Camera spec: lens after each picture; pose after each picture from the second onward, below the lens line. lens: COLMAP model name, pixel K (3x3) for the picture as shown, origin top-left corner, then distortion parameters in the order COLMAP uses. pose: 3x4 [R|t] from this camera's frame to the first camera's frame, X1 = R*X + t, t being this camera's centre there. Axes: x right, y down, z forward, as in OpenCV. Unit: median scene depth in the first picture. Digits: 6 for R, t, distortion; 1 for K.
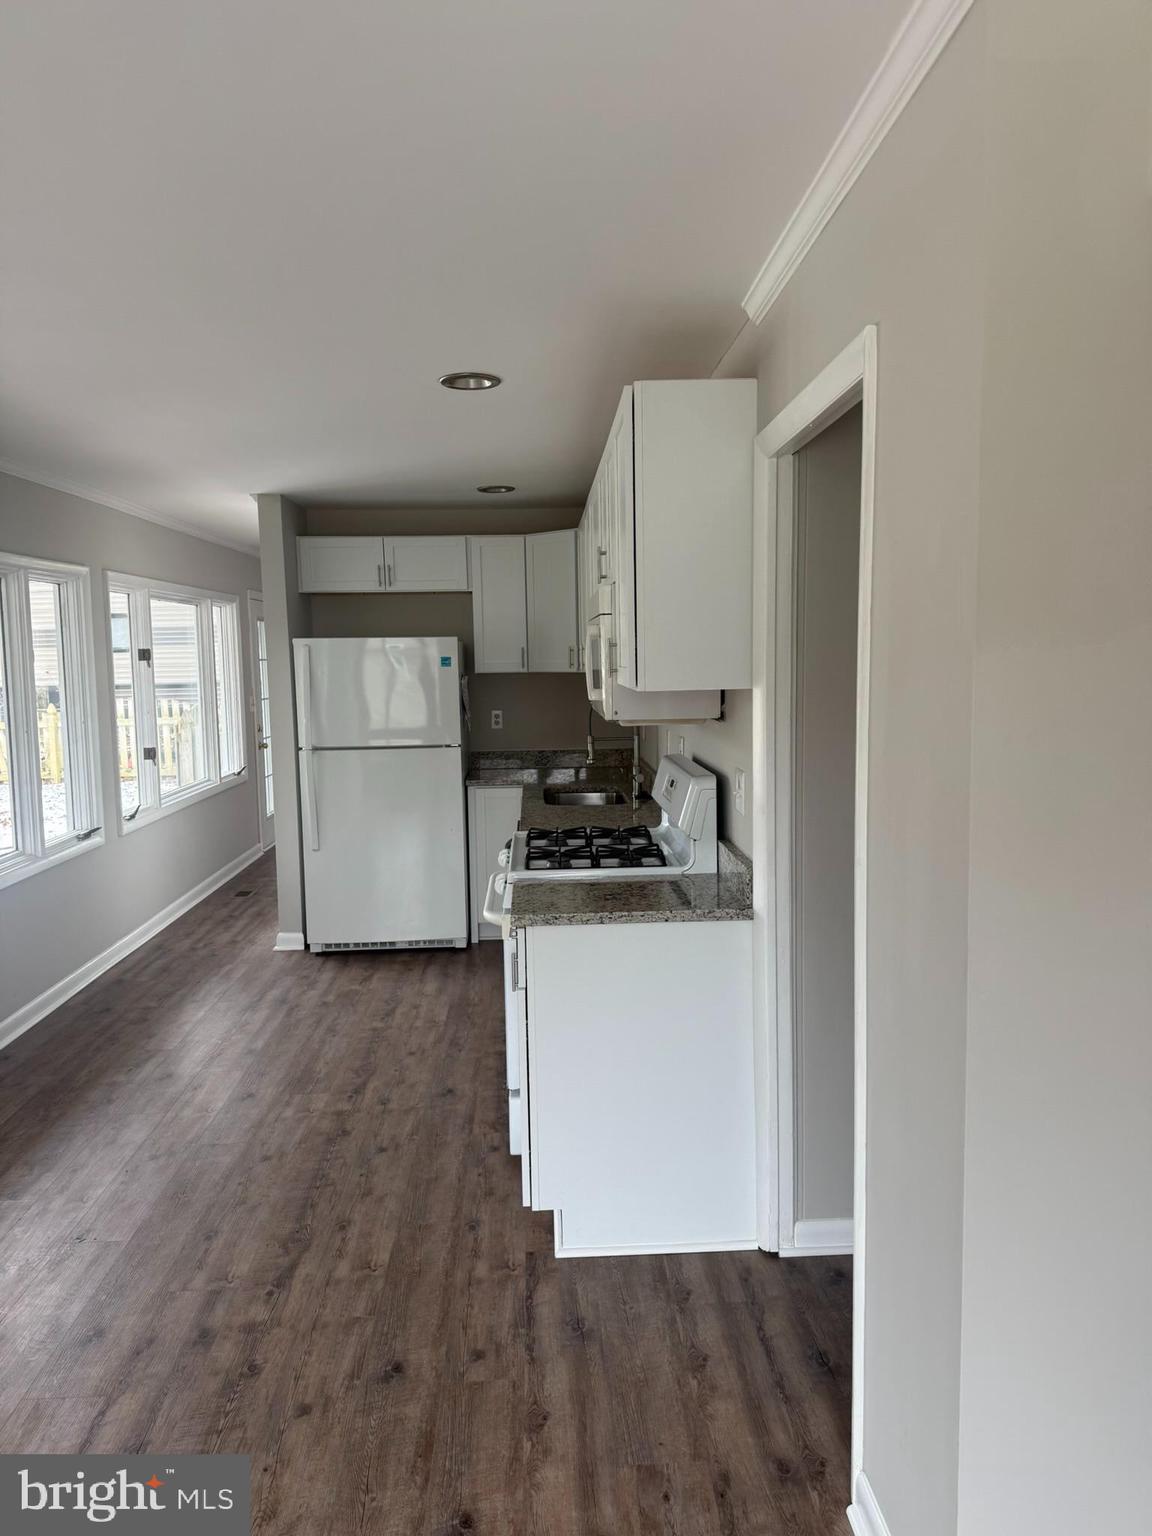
lens RADIAL K [[1079.2, 0, 581.2], [0, 1079.2, 774.1], [0, 0, 1]] dist [0.073077, -0.095748]
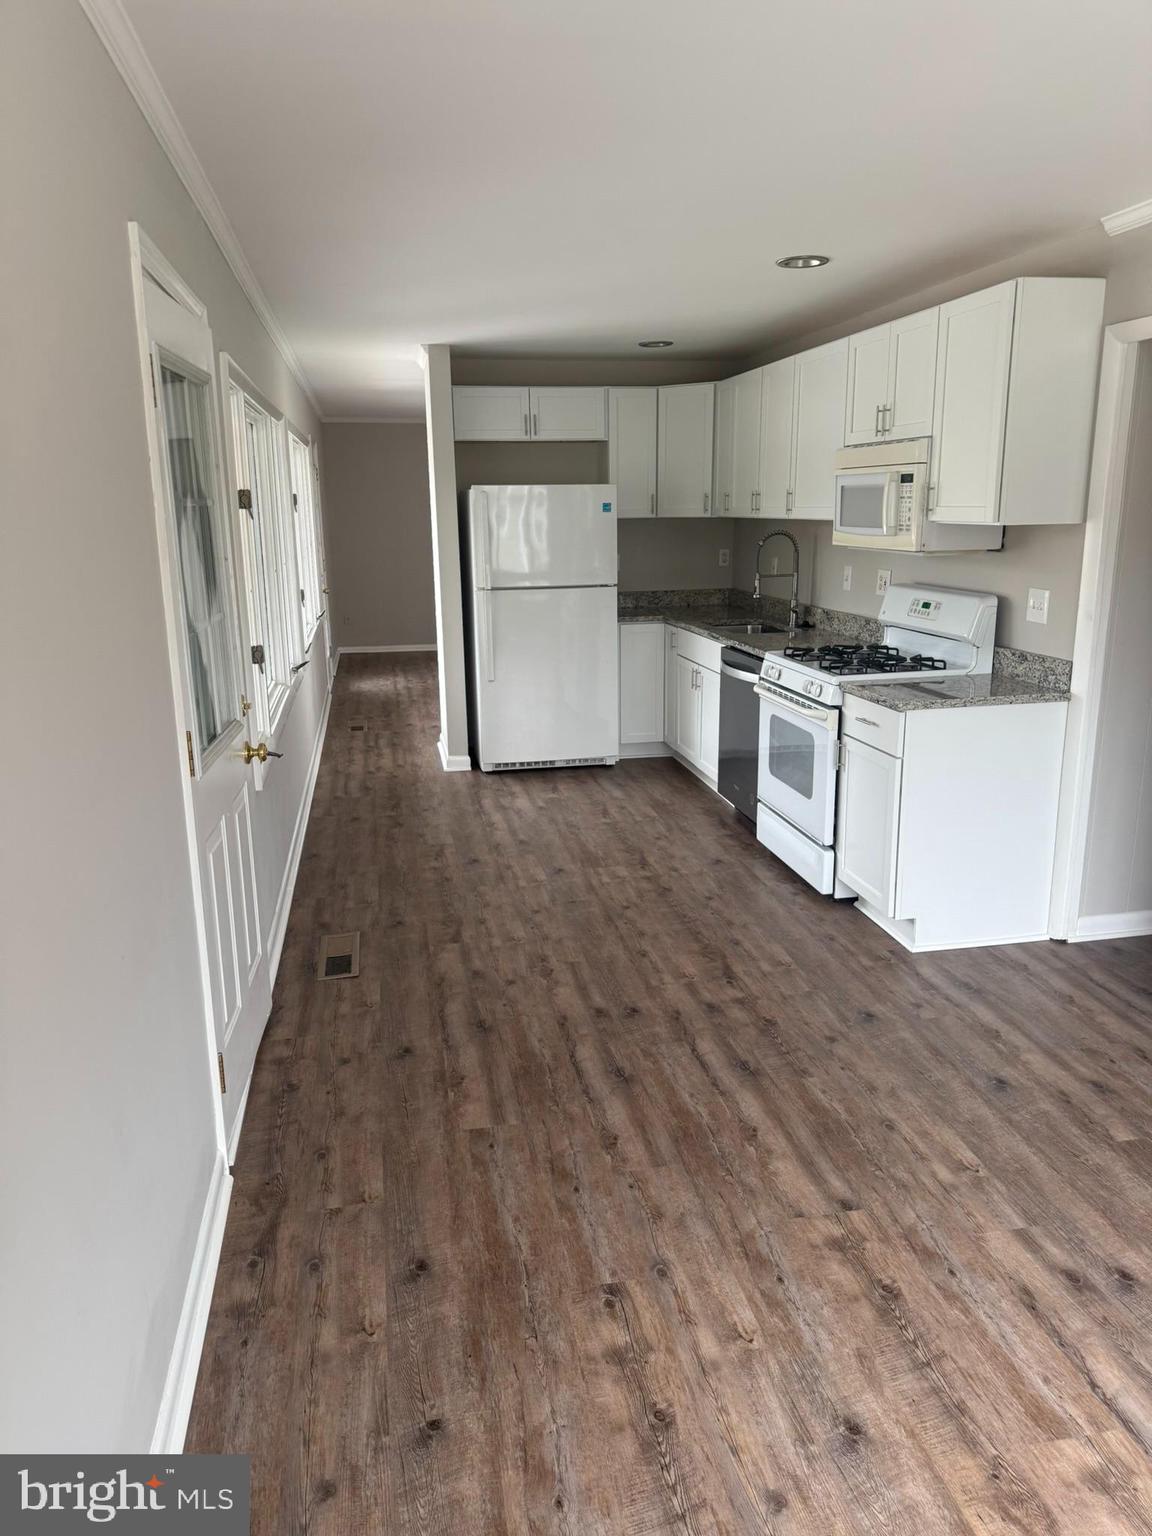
lens RADIAL K [[1079.2, 0, 574.2], [0, 1079.2, 781.1], [0, 0, 1]] dist [0.073077, -0.095748]
pose [[0.990111, -0.032170, 0.136546, -0.466004], [0.012757, 0.989966, 0.140729, 0.025604], [-0.139703, -0.137595, 0.980587, -0.184183]]
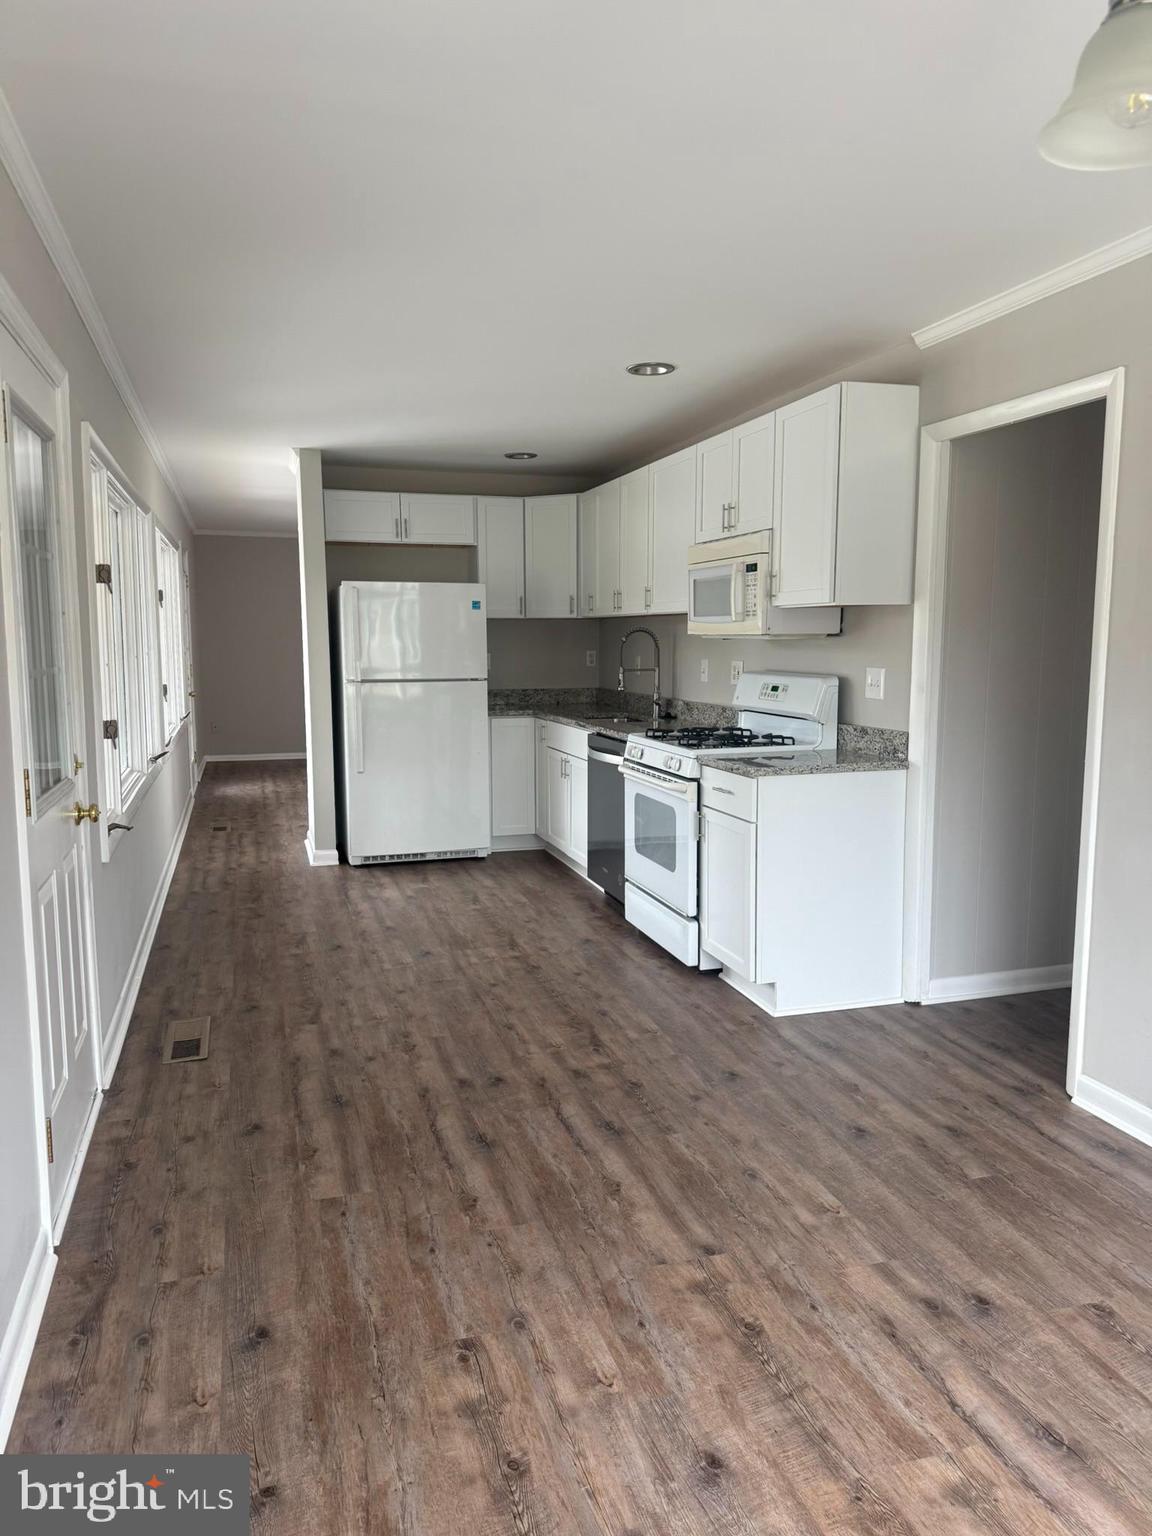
lens RADIAL K [[1079.2, 0, 569.0], [0, 1079.2, 767.5], [0, 0, 1]] dist [0.073077, -0.095748]
pose [[0.969598, -0.016826, 0.244122, -0.454972], [0.013792, 0.999805, 0.014136, 0.077999], [-0.244312, -0.010339, 0.969641, -0.199377]]
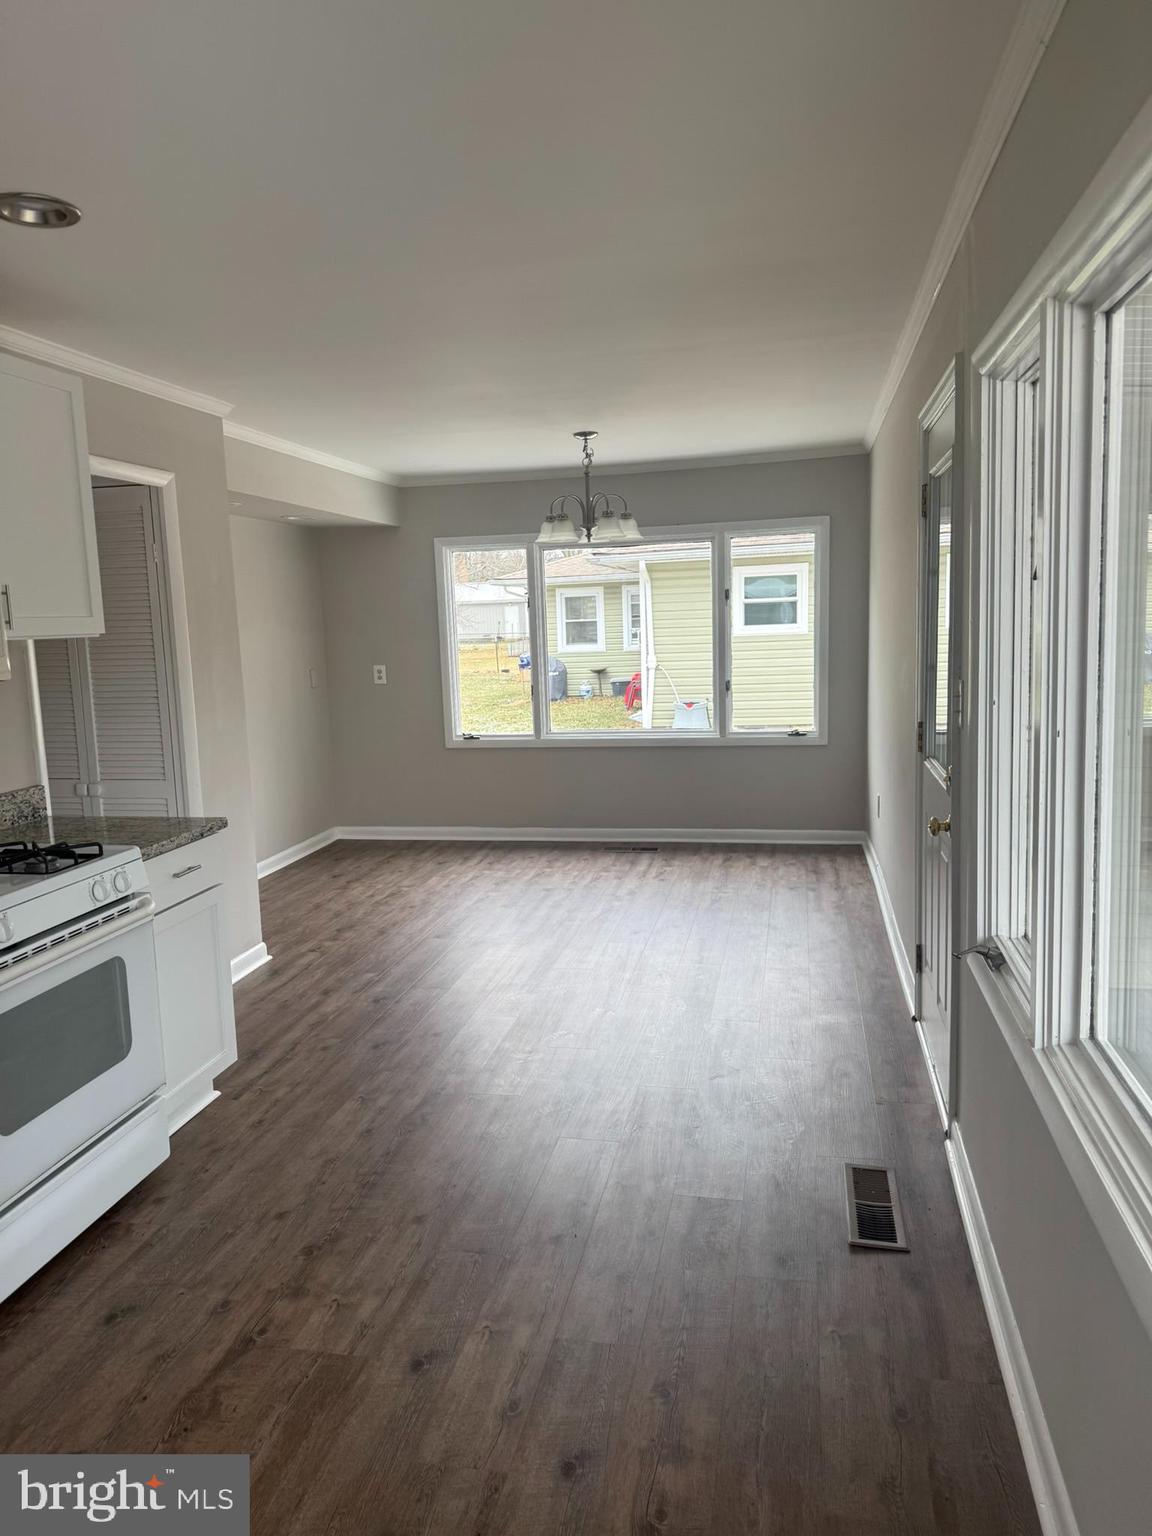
lens RADIAL K [[1079.2, 0, 575.1], [0, 1079.2, 736.5], [0, 0, 1]] dist [0.073077, -0.095748]
pose [[-0.968597, 0.018068, 0.247977, -0.544773], [0.072165, 0.974852, 0.210845, -0.136742], [-0.237932, 0.222120, -0.945543, 1.489156]]
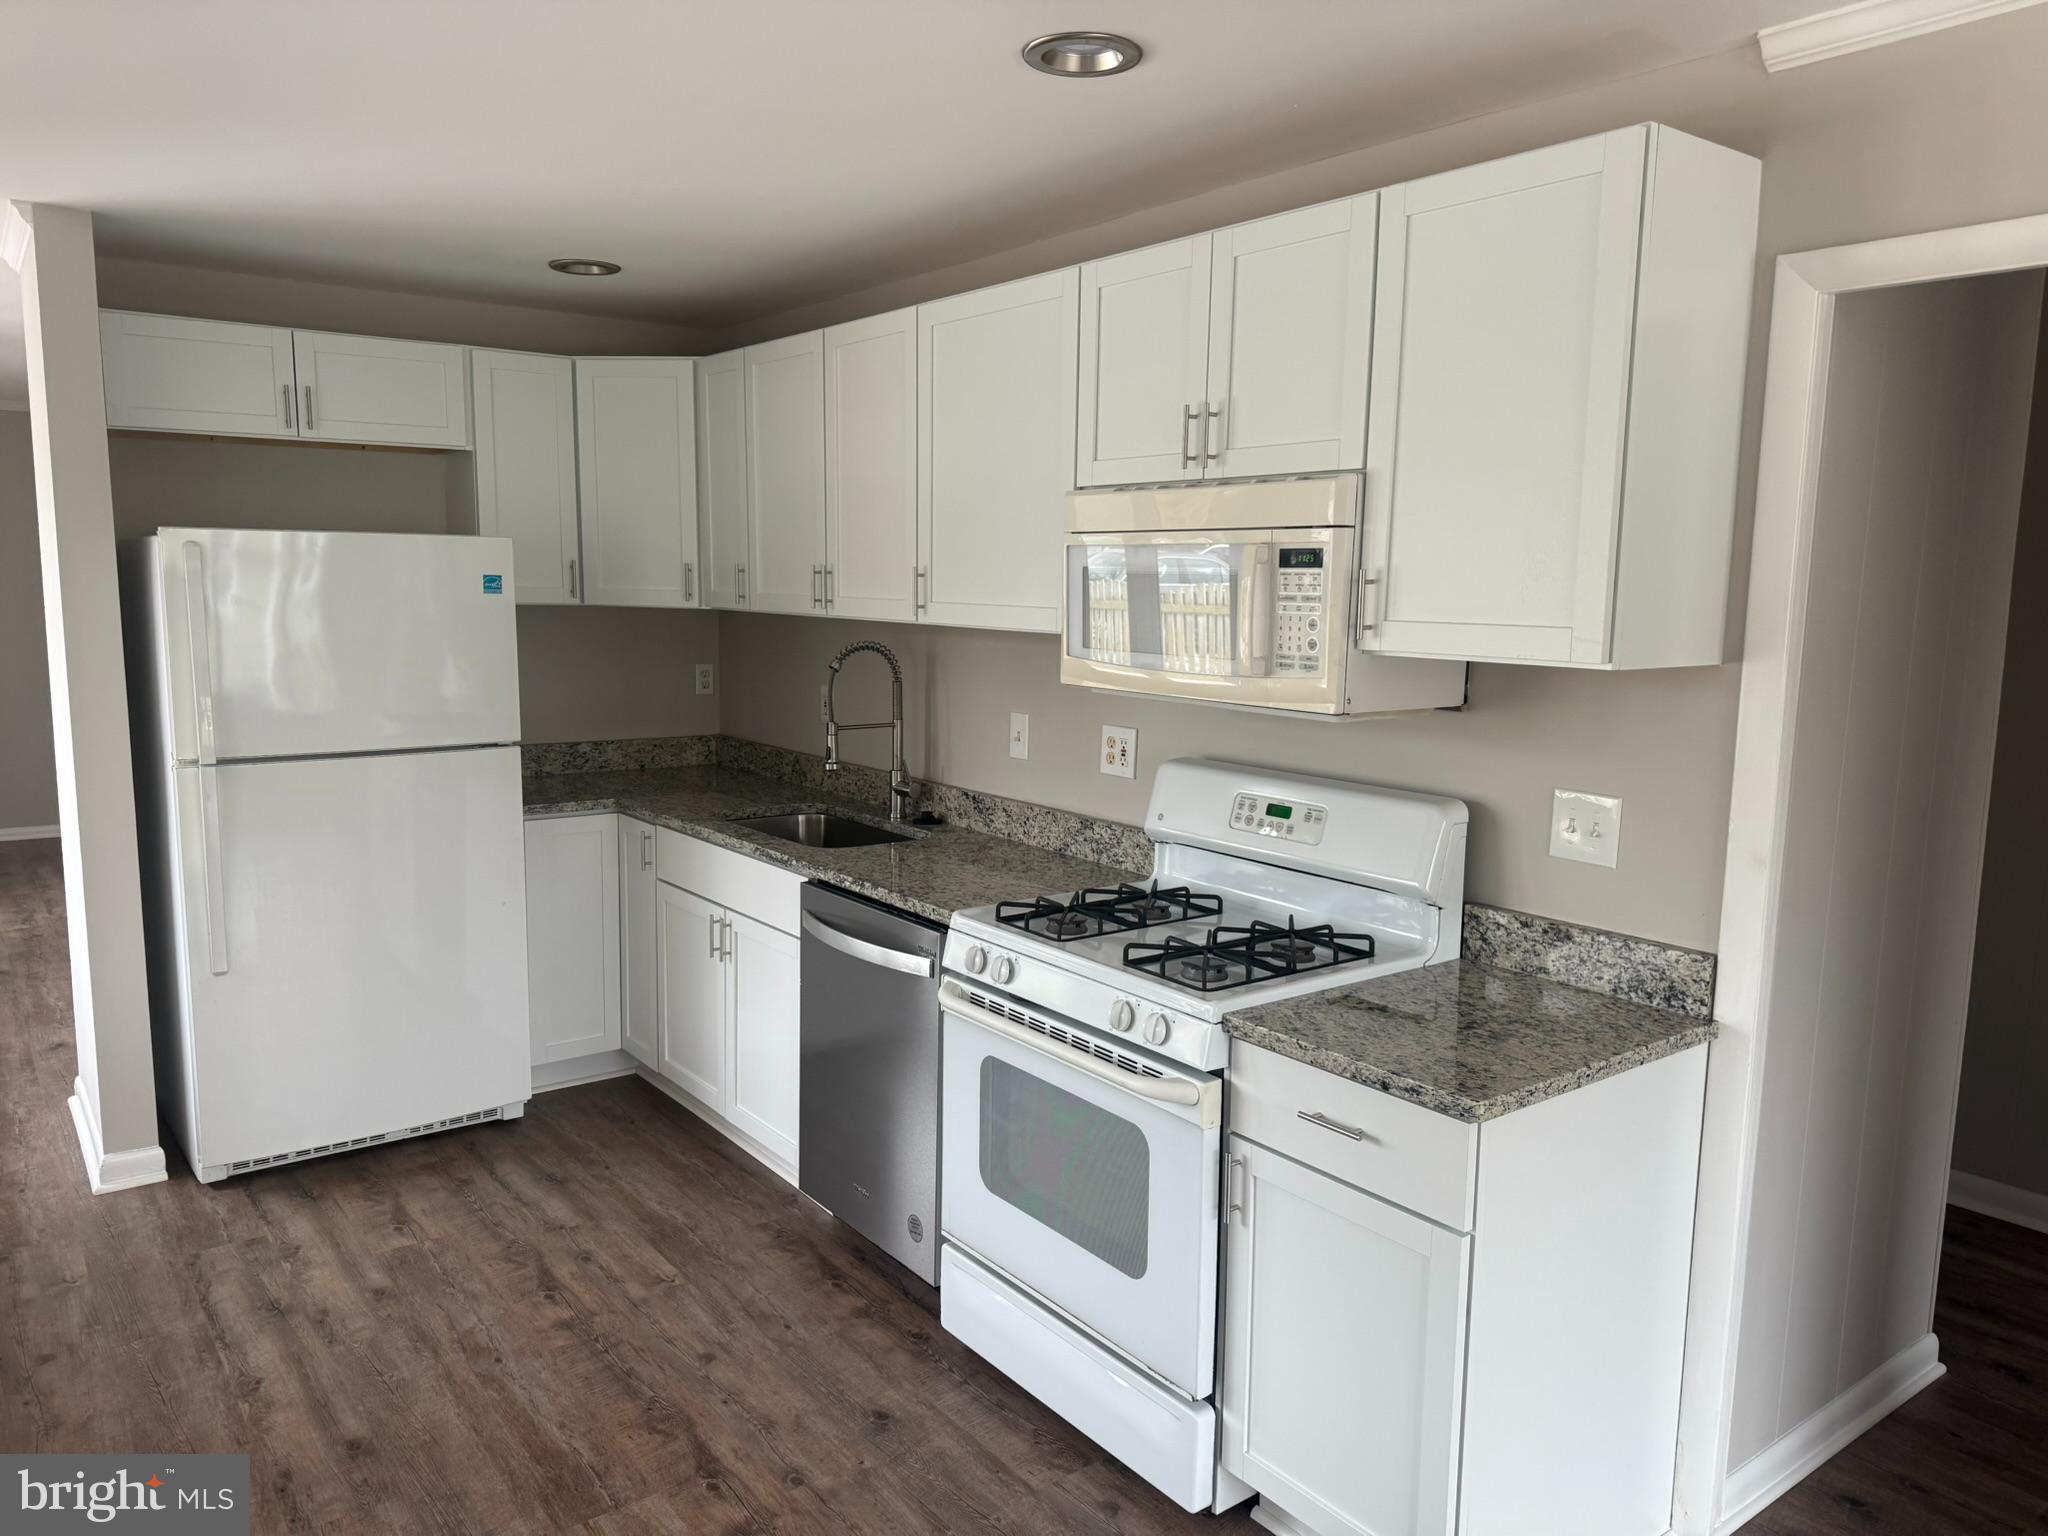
lens RADIAL K [[1438.9, 0, 1022.2], [0, 1438.9, 768.8], [0, 0, 1]] dist [0.073077, -0.095748]
pose [[0.820581, -0.048266, 0.569488, -0.467295], [0.032752, 0.998761, 0.037456, -0.047387], [-0.570591, -0.012084, 0.821146, 0.397920]]
